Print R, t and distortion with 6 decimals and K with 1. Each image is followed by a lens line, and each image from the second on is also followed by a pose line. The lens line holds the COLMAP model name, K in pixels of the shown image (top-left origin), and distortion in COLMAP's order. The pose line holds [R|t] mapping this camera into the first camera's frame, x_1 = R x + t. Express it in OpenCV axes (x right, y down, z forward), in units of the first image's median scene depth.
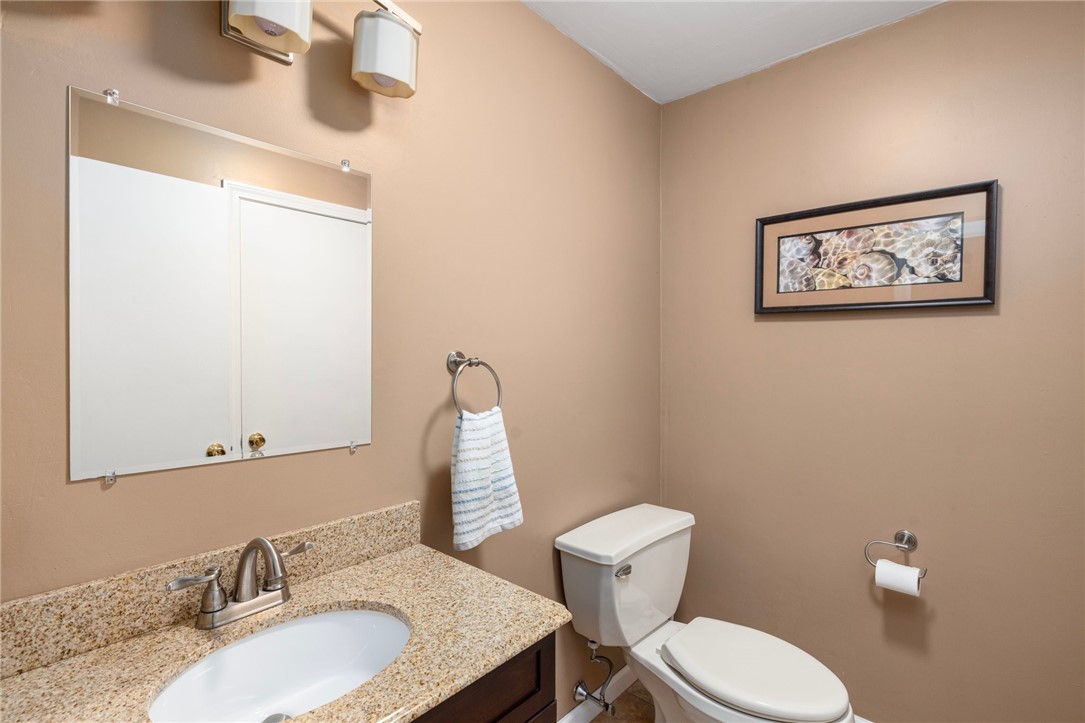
lens RADIAL K [[511.7, 0, 540.3], [0, 511.7, 362.3], [0, 0, 1]] dist [-0.006302, 0.001409]
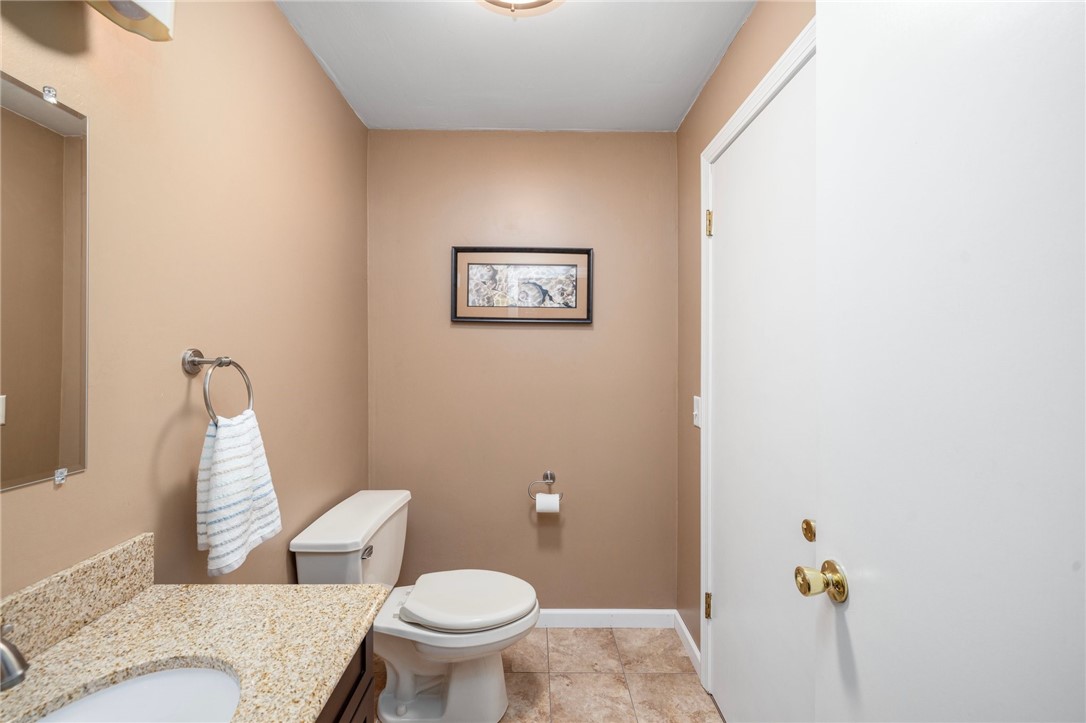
lens RADIAL K [[454.8, 0, 543.7], [0, 454.8, 356.9], [0, 0, 1]] dist [0.001047, 0.000275]
pose [[0.730068, -0.003995, 0.683363, -0.227982], [0.010208, 0.999935, -0.005060, 0.000743], [-0.683299, 0.010670, 0.730061, 0.032685]]
